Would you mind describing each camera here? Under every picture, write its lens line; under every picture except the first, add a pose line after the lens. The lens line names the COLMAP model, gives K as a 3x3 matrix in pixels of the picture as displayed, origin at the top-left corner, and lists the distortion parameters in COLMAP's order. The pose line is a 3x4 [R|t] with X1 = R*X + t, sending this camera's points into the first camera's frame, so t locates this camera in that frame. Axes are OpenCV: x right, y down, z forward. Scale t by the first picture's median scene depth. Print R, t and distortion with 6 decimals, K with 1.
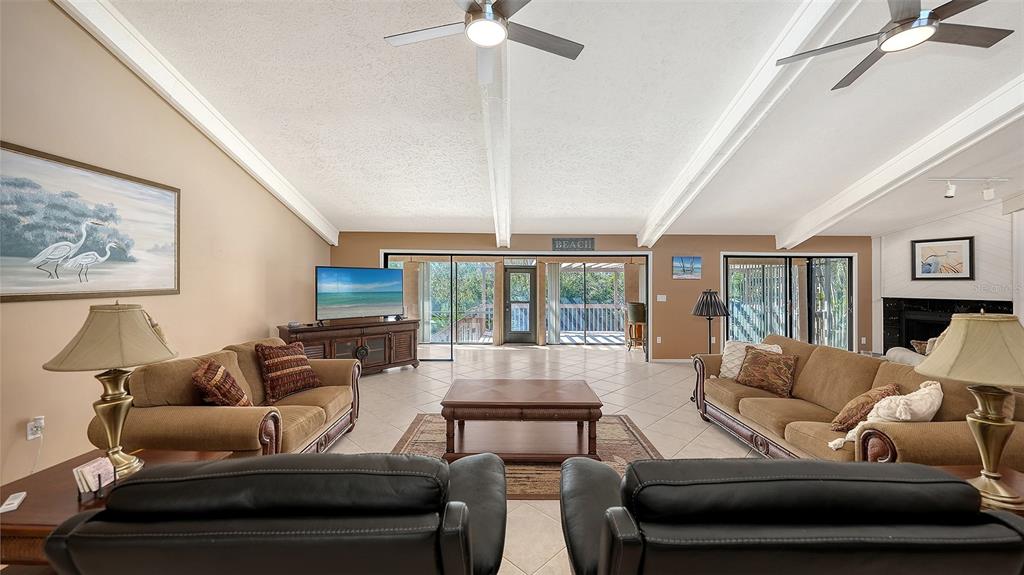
lens RADIAL K [[377.1, 0, 525.0], [0, 377.1, 280.8], [0, 0, 1]] dist [-0.001630, -0.000178]
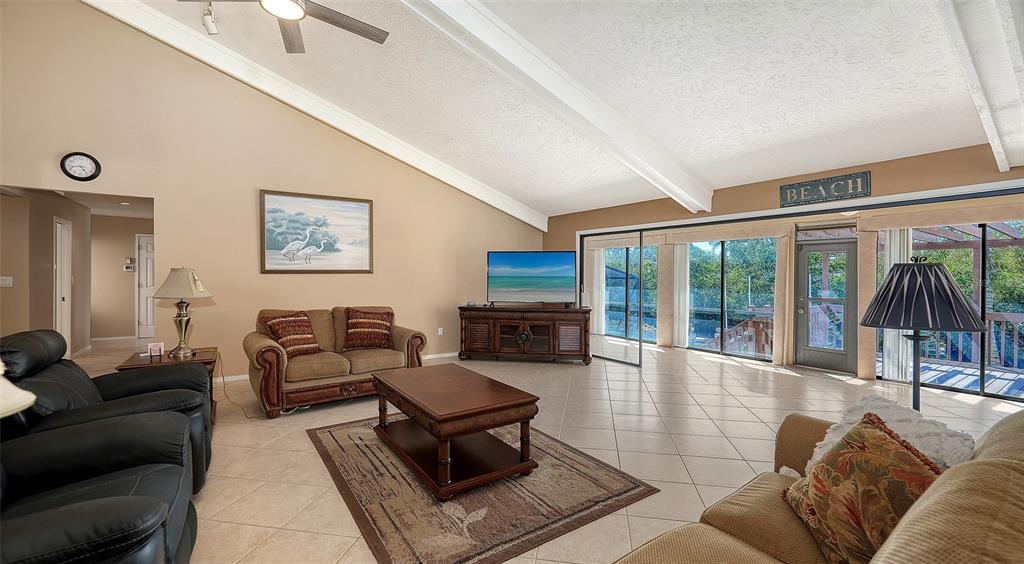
lens RADIAL K [[434.9, 0, 512.0], [0, 434.9, 282.0], [0, 0, 1]] dist [-0.000554, -0.000114]
pose [[0.547386, 0.007582, -0.836846, 0.685666], [0.001312, 0.999950, 0.009918, 0.046932], [0.836879, -0.006527, 0.547349, 0.480397]]
